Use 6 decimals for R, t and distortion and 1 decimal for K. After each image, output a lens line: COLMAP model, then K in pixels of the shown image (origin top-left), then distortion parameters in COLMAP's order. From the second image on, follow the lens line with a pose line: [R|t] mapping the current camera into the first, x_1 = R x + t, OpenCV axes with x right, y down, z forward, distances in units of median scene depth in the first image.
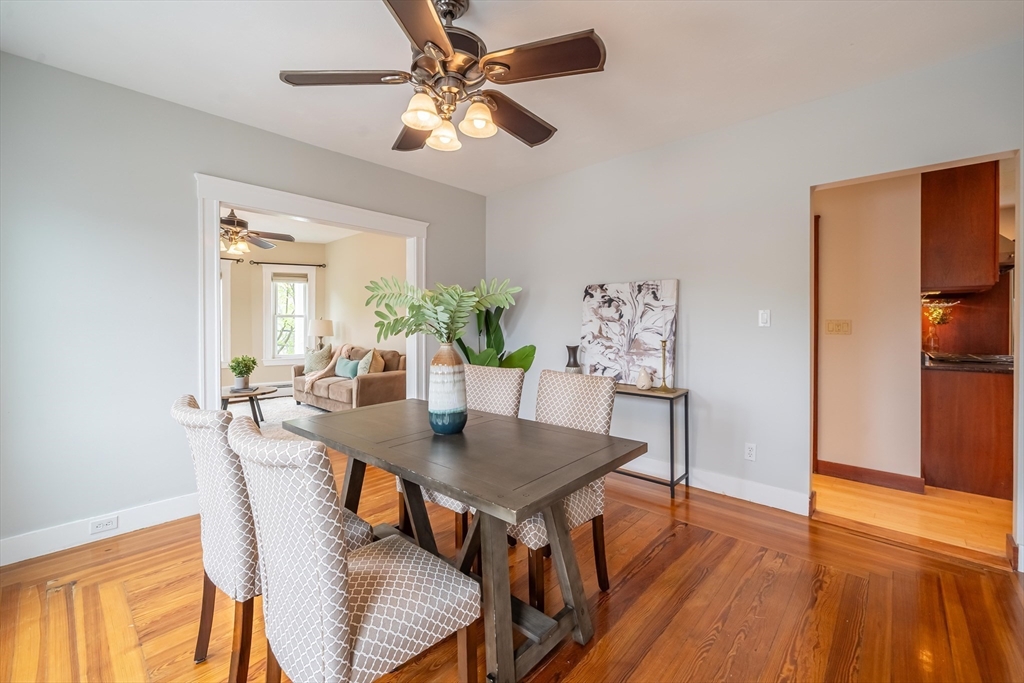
lens RADIAL K [[424.9, 0, 512.1], [0, 424.9, 331.5], [0, 0, 1]] dist [0.000494, 0.000138]
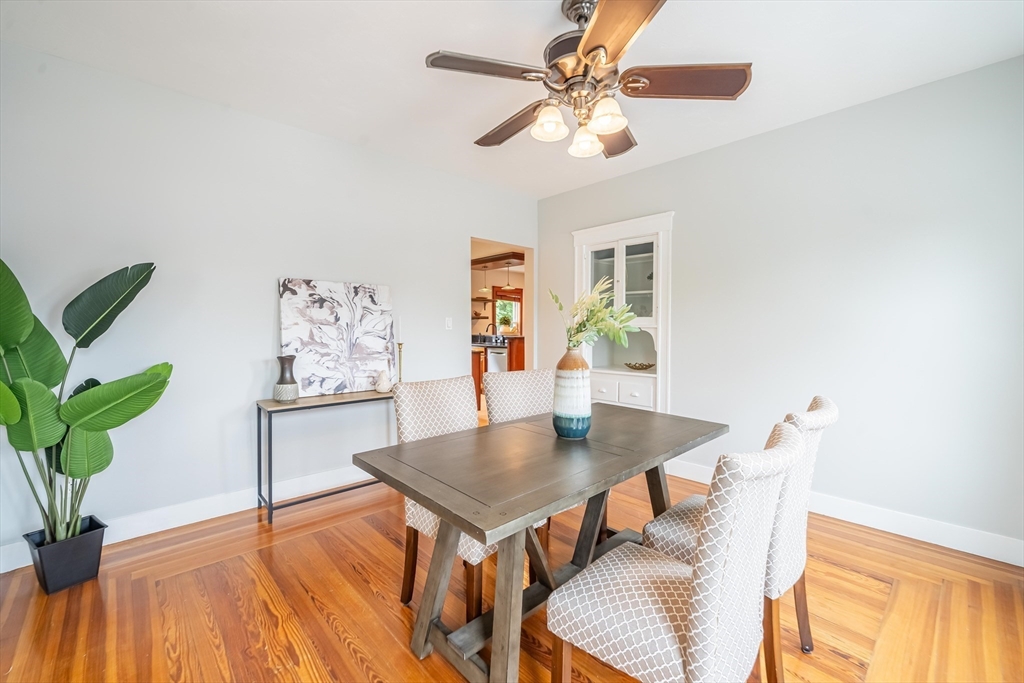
lens RADIAL K [[424.9, 0, 511.7], [0, 424.9, 336.8], [0, 0, 1]] dist [0.000494, 0.000138]
pose [[0.095935, -0.022498, 0.995133, -0.600167], [0.013796, 0.999679, 0.021271, -0.012438], [-0.995292, 0.011689, 0.096214, 0.543080]]
